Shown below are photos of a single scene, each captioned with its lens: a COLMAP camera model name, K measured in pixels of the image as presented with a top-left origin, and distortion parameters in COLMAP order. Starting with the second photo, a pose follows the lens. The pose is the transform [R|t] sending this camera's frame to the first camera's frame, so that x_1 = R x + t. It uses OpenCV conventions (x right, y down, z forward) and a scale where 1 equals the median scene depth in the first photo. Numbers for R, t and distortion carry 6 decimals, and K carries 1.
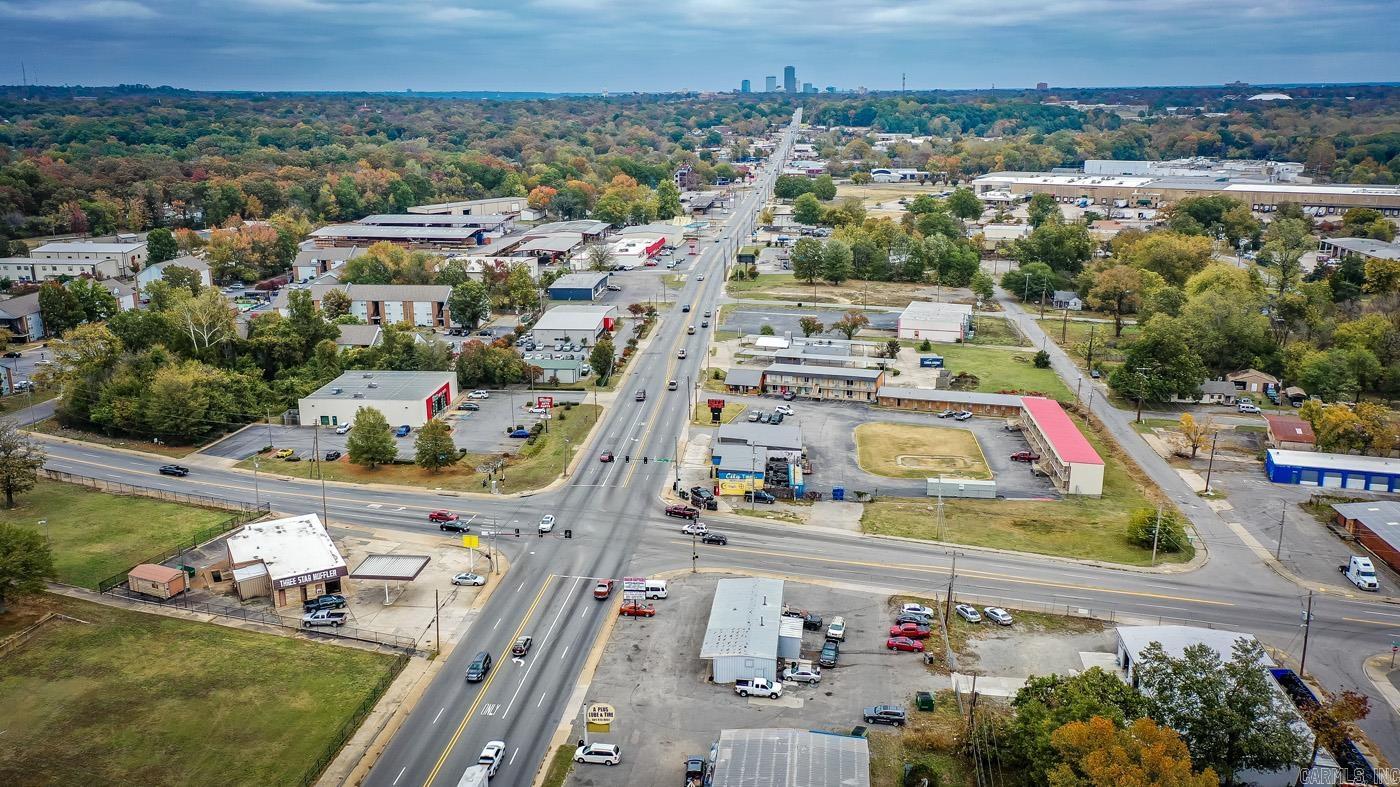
lens RADIAL K [[1130.6, 0, 700.0], [0, 1130.6, 393.5], [0, 0, 1]] dist [0.037007, -0.008487]
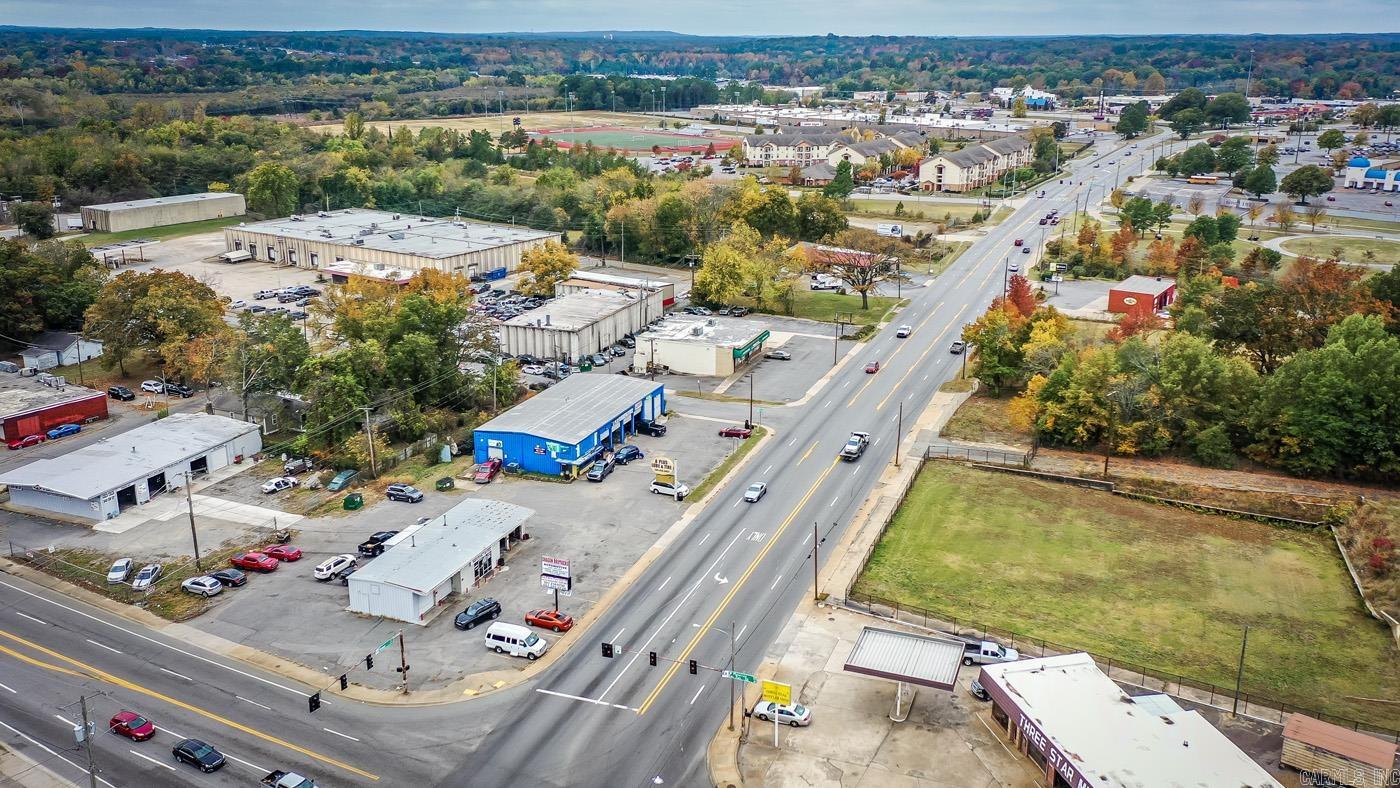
lens RADIAL K [[1171.0, 0, 700.0], [0, 1171.0, 394.0], [0, 0, 1]] dist [0.022622, 0.008275]
pose [[-0.969199, -0.067835, 0.236753, -0.314599], [0.067004, 0.852427, 0.518536, -0.308369], [-0.236989, 0.518428, -0.821626, 1.517107]]
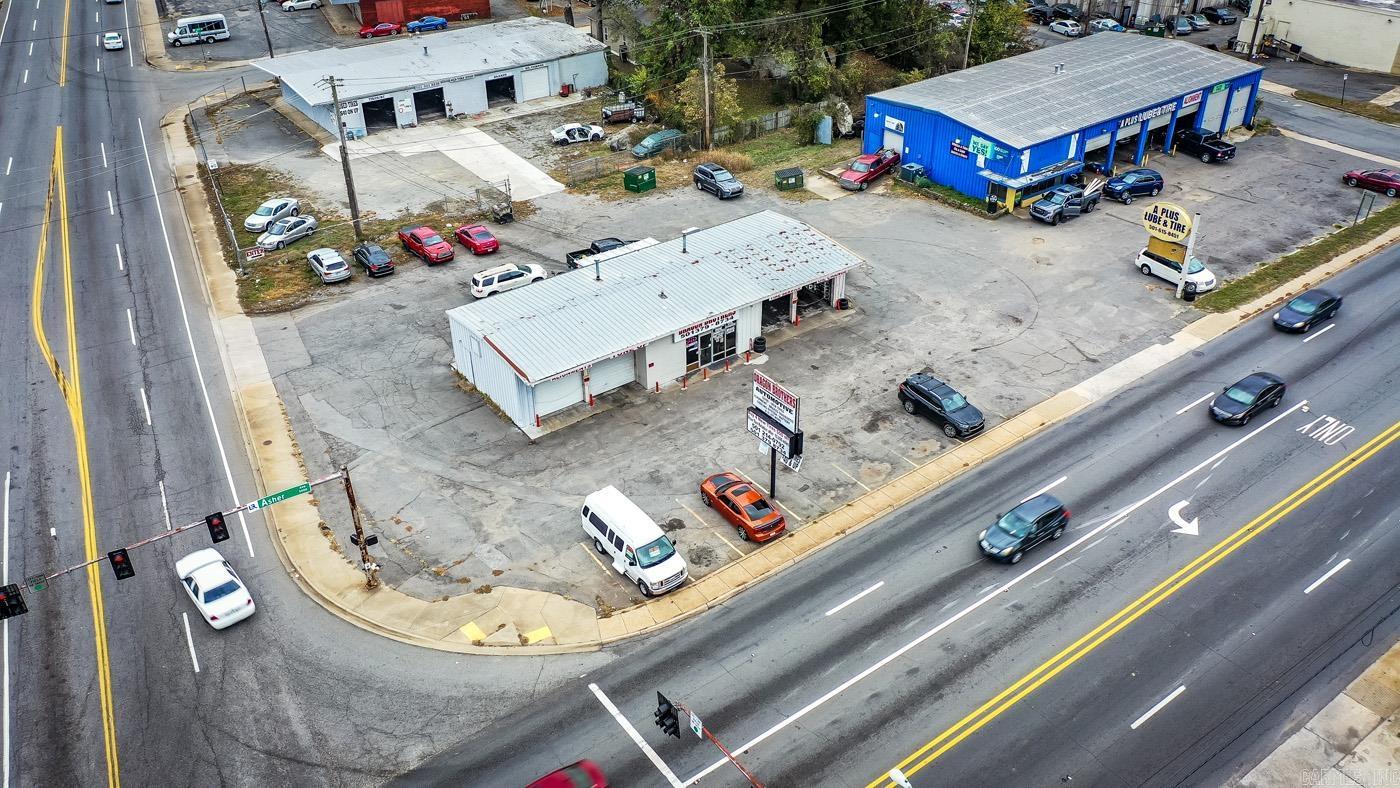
lens RADIAL K [[1117.1, 0, 703.9], [0, 1117.1, 388.9], [0, 0, 1]] dist [0.030670, -0.000682]
pose [[-0.683354, -0.370428, 0.629135, -0.241921], [0.206922, 0.728124, 0.653467, -0.049507], [-0.700150, 0.576731, -0.420917, 1.130019]]
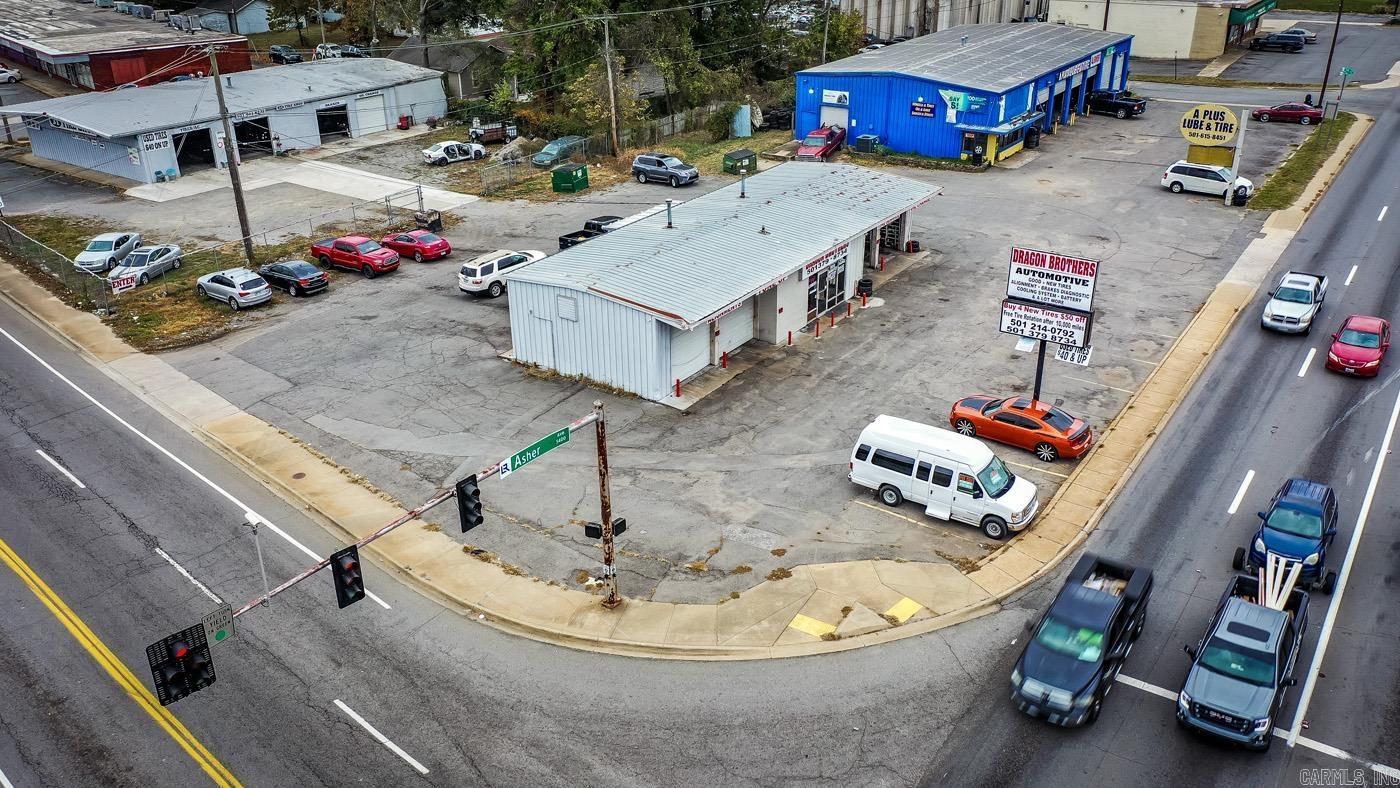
lens RADIAL K [[1117.1, 0, 703.9], [0, 1117.1, 388.9], [0, 0, 1]] dist [0.030670, -0.000682]
pose [[-0.883233, -0.180748, 0.432701, -0.100849], [0.139579, 0.779577, 0.610555, 0.020880], [-0.447680, 0.599659, -0.663319, 1.199171]]
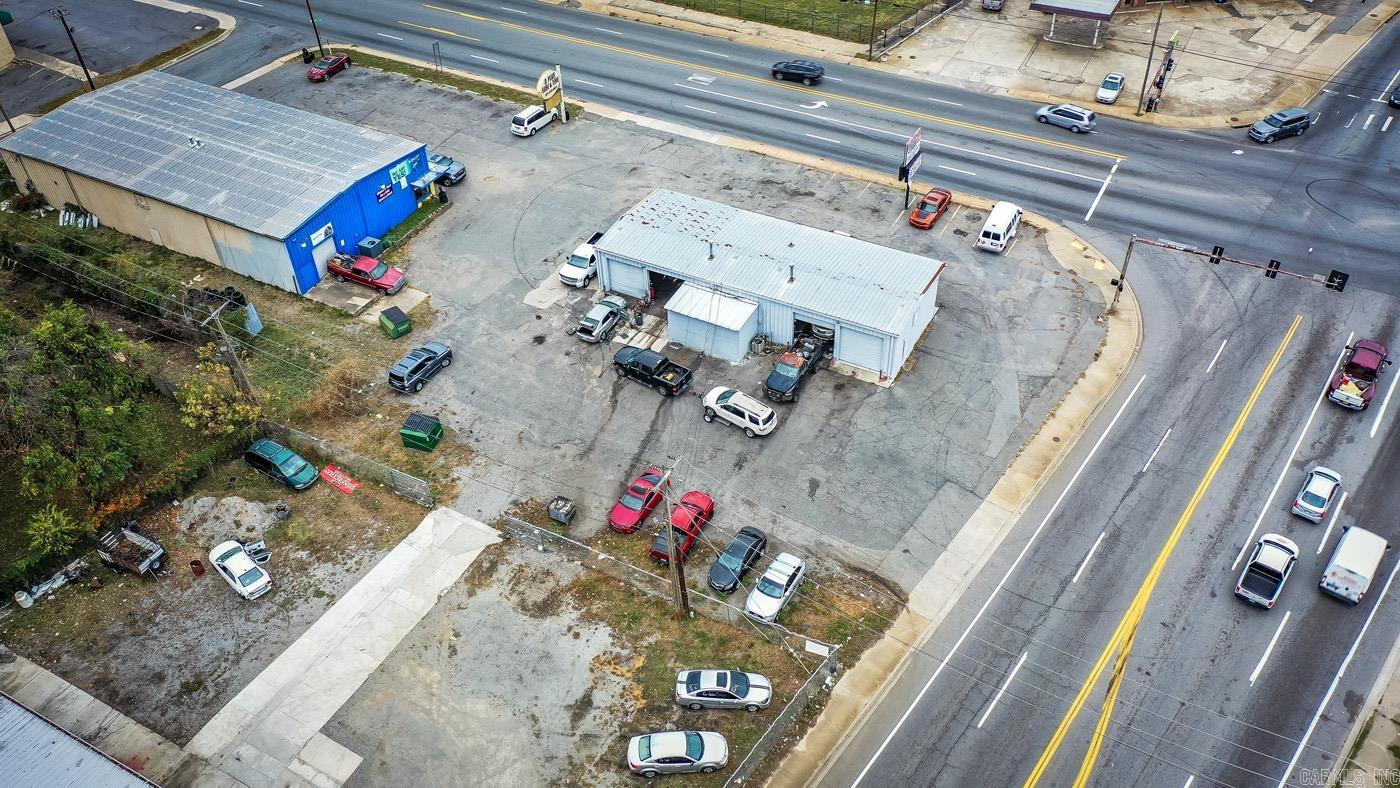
lens RADIAL K [[1125.1, 0, 702.8], [0, 1125.1, 376.8], [0, 0, 1]] dist [0.032619, 0.001570]
pose [[-0.368631, 0.611970, -0.699717, 0.429001], [-0.212225, 0.677442, 0.704296, -0.121715], [0.905026, 0.408123, -0.119851, 1.002789]]
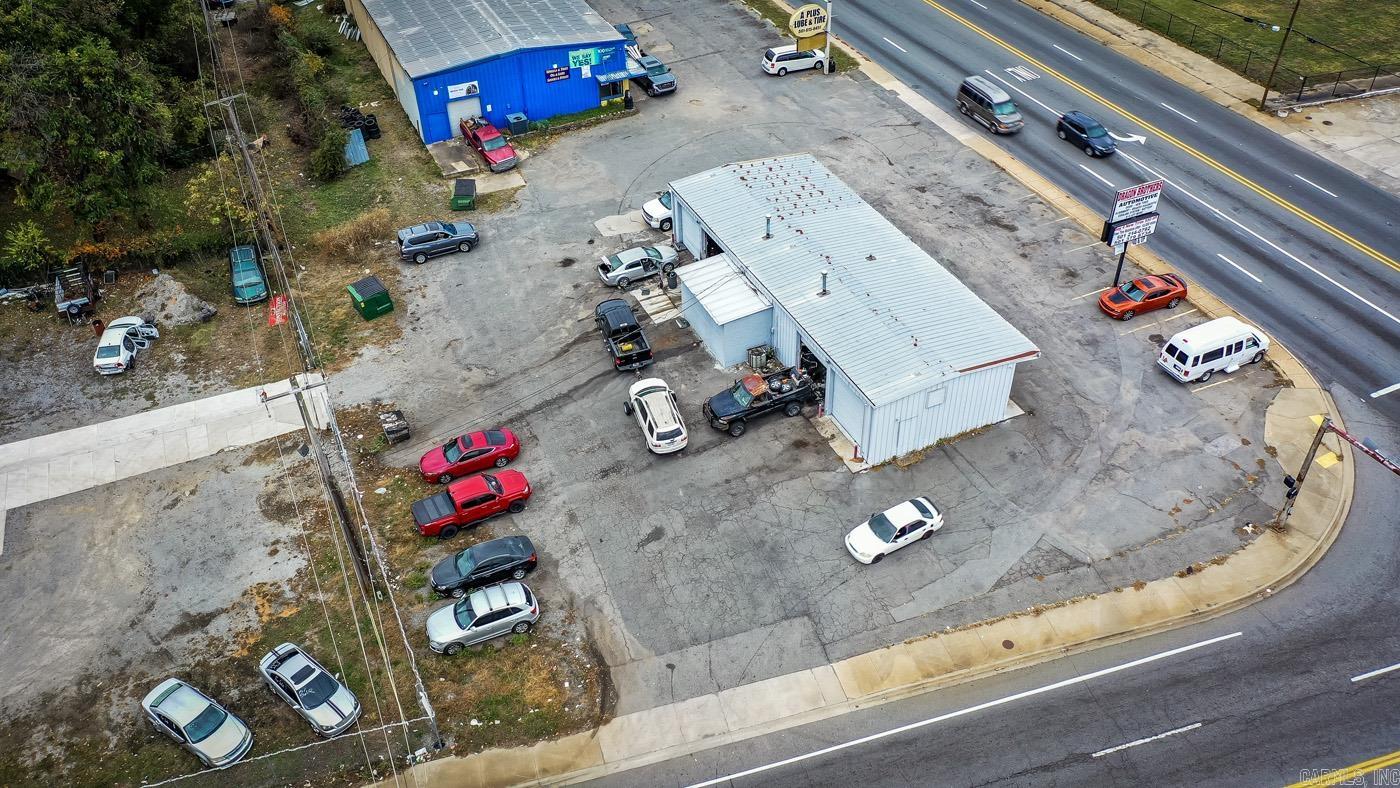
lens RADIAL K [[1117.1, 0, 703.9], [0, 1117.1, 388.9], [0, 0, 1]] dist [0.030670, -0.000682]
pose [[-0.850754, 0.348470, -0.393428, 0.238300], [-0.110011, 0.613926, 0.781660, -0.075862], [0.513921, 0.708282, -0.483964, 1.136946]]
